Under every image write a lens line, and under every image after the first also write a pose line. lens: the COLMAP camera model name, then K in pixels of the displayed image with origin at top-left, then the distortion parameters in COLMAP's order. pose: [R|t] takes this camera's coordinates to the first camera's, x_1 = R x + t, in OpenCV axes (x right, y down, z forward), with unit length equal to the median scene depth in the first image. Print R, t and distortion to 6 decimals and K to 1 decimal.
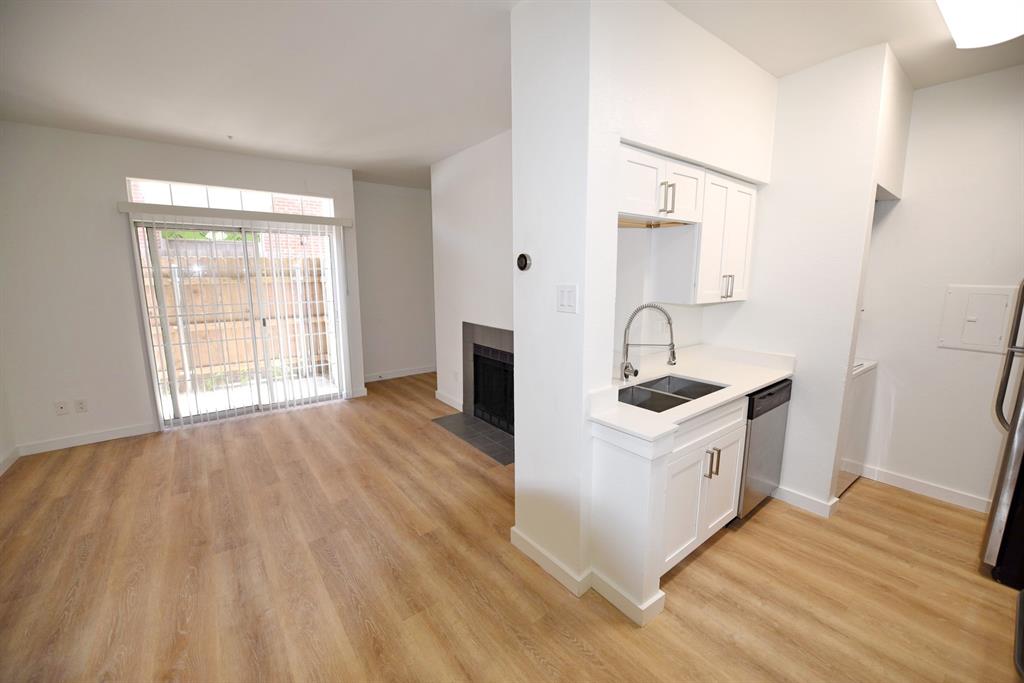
lens RADIAL K [[408.4, 0, 515.1], [0, 408.4, 342.7], [0, 0, 1]] dist [-0.016658, -0.002206]
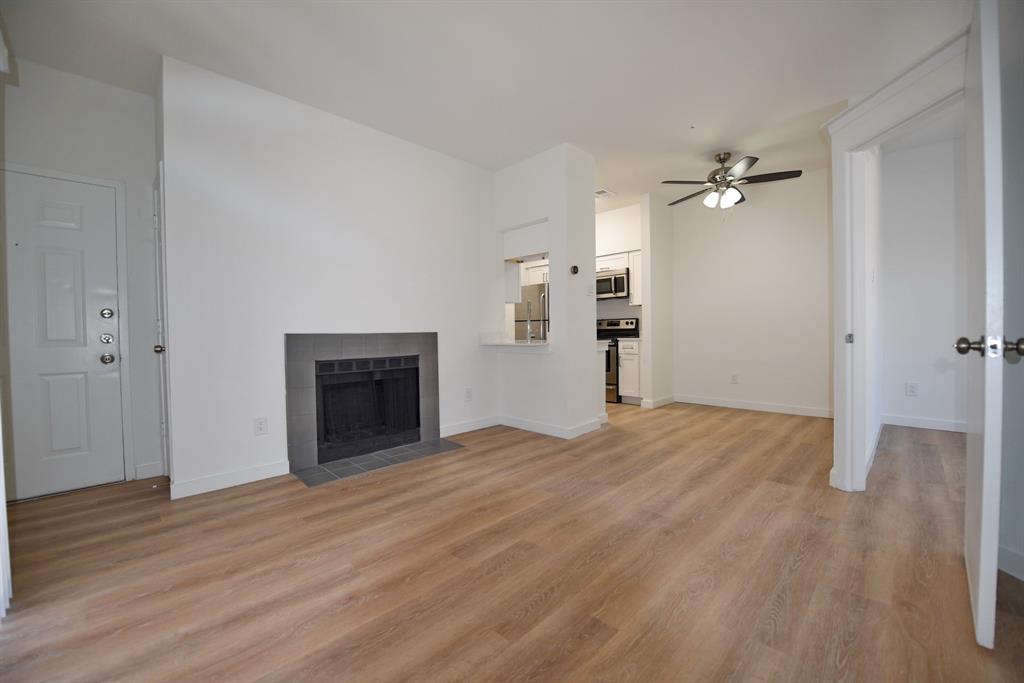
lens RADIAL K [[408.4, 0, 509.6], [0, 408.4, 341.6], [0, 0, 1]] dist [-0.016658, -0.002206]
pose [[-0.122178, -0.021292, 0.992280, -1.034479], [0.180795, 0.982565, 0.043345, -0.002496], [-0.975903, 0.184695, -0.116198, 0.880187]]
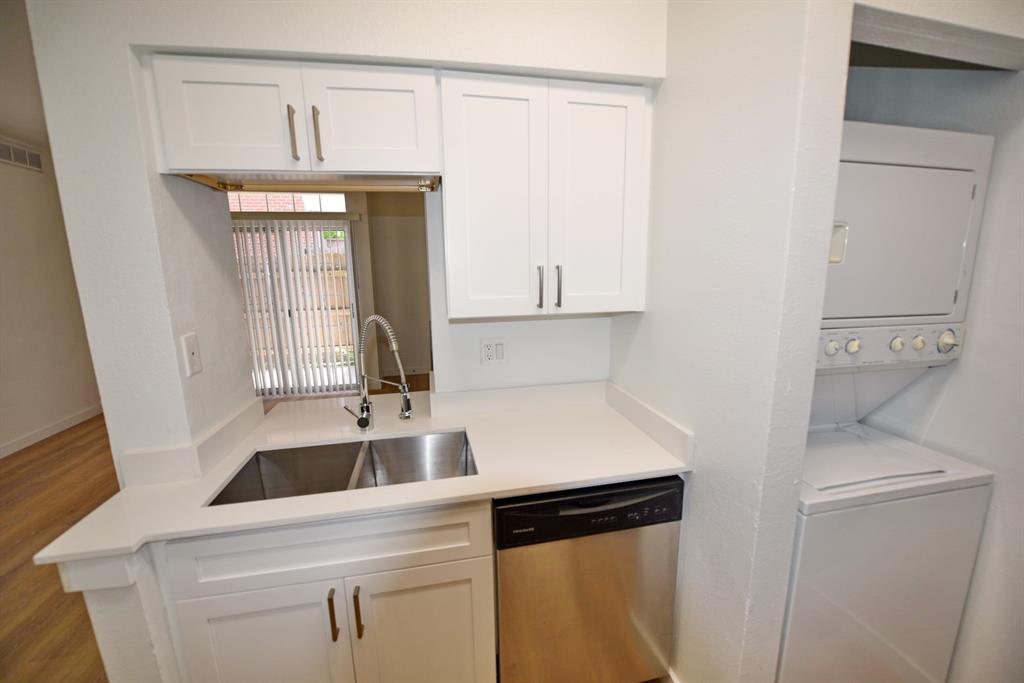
lens RADIAL K [[408.4, 0, 508.1], [0, 408.4, 342.8], [0, 0, 1]] dist [-0.016658, -0.002206]
pose [[0.899009, 0.067560, -0.432688, 0.512906], [-0.057338, 0.997682, 0.036645, -0.058453], [0.434161, -0.008134, 0.900799, 0.346959]]
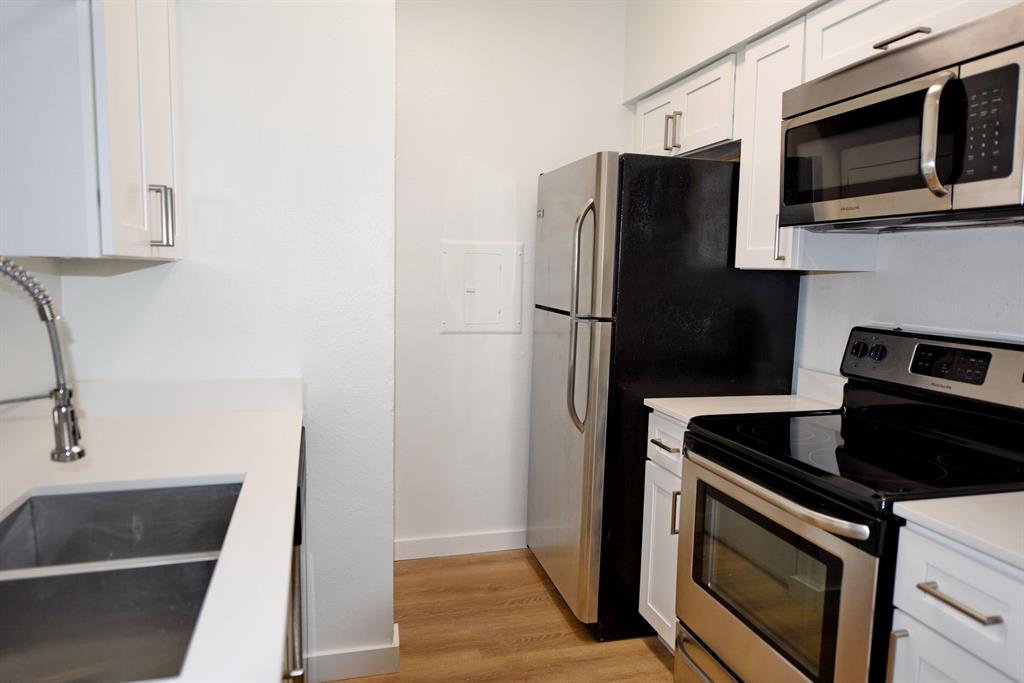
lens RADIAL K [[678.0, 0, 511.3], [0, 678.0, 339.3], [0, 0, 1]] dist [0.003077, 0.005054]
pose [[0.379954, -0.088226, 0.920788, 0.039235], [0.134635, 0.990115, 0.039313, -0.005380], [-0.915155, 0.109033, 0.388077, 0.336040]]
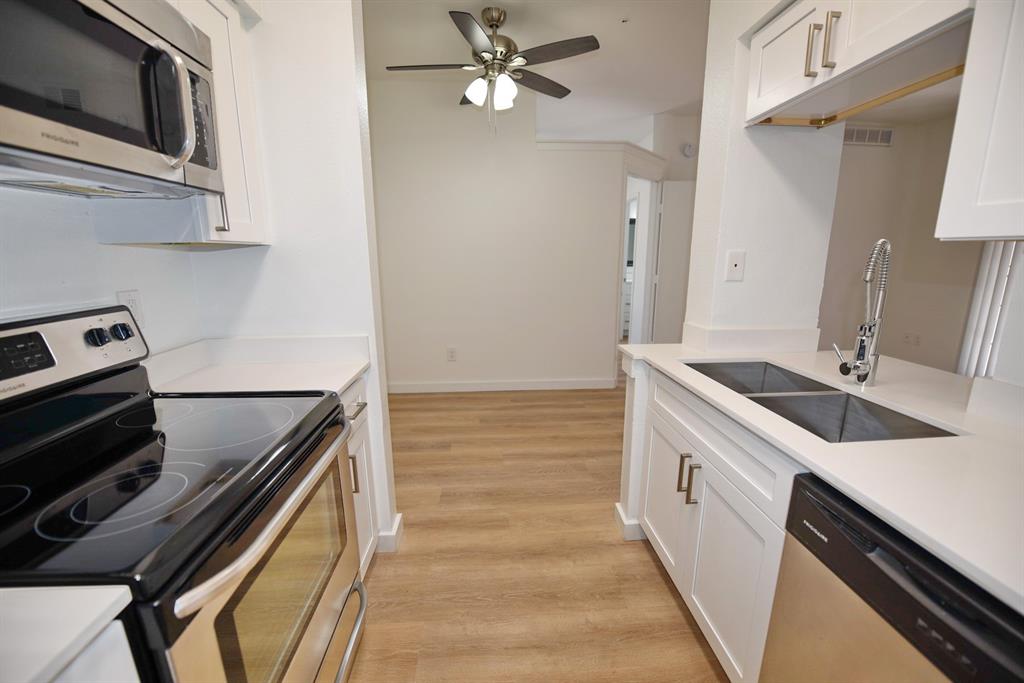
lens RADIAL K [[408.4, 0, 518.2], [0, 408.4, 342.1], [0, 0, 1]] dist [-0.016658, -0.002206]
pose [[-0.548703, 0.177656, -0.816923, 0.654247], [-0.134730, 0.945597, 0.296133, -0.041492], [0.825089, 0.272553, -0.494916, 0.596532]]
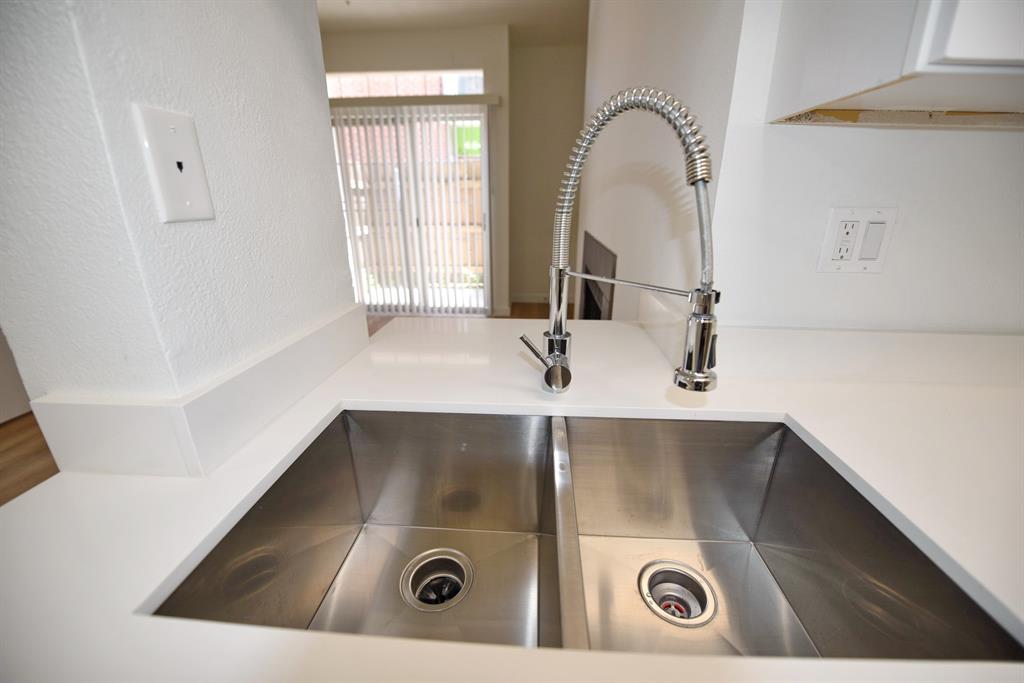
lens RADIAL K [[408.4, 0, 516.3], [0, 408.4, 345.5], [0, 0, 1]] dist [-0.016658, -0.002206]
pose [[0.751617, 0.223693, -0.620510, 0.295354], [-0.111540, 0.970294, 0.214683, -0.002924], [0.650100, -0.092148, 0.754240, 0.512585]]
